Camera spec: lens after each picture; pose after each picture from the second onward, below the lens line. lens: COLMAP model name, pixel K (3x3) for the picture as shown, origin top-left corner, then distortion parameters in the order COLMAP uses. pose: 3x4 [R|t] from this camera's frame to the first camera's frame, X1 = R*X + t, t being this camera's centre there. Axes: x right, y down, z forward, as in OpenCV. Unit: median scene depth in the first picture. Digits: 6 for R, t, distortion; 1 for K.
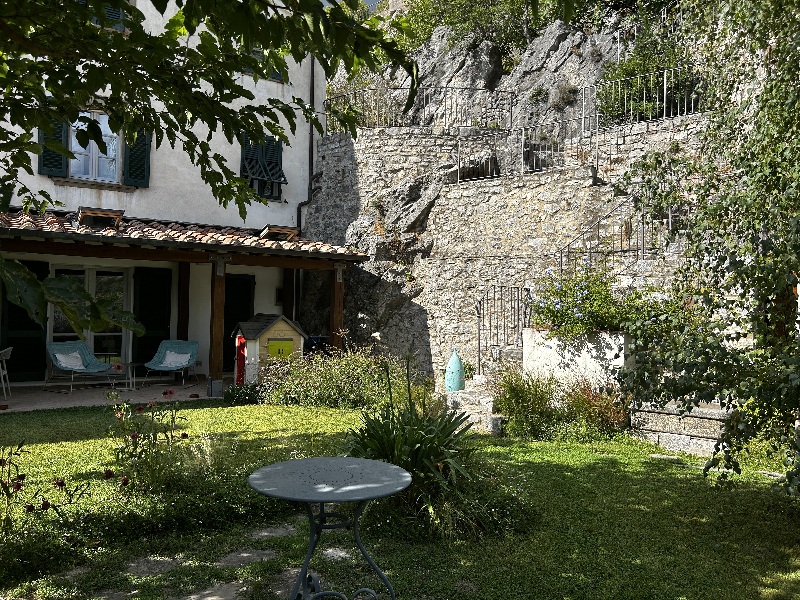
lens RADIAL K [[605.8, 0, 399.3], [0, 605.8, 303.0], [0, 0, 1]] dist [0.060997, -0.019479]
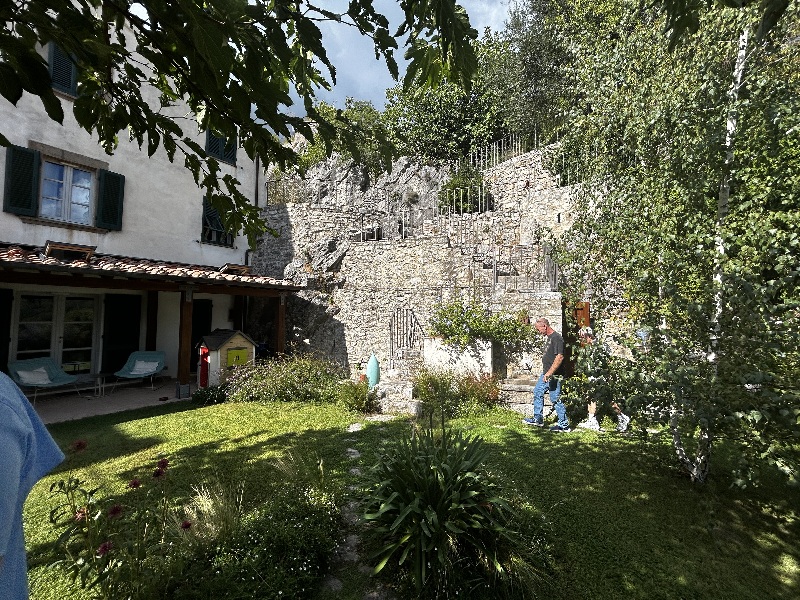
lens RADIAL K [[327.0, 0, 401.0], [0, 327.0, 301.3], [0, 0, 1]] dist [0.008699, 0.000803]
pose [[0.947178, 0.000835, 0.320707, -0.082170], [0.009715, 0.999463, -0.031294, -0.017217], [-0.320561, 0.032756, 0.946661, 0.183038]]
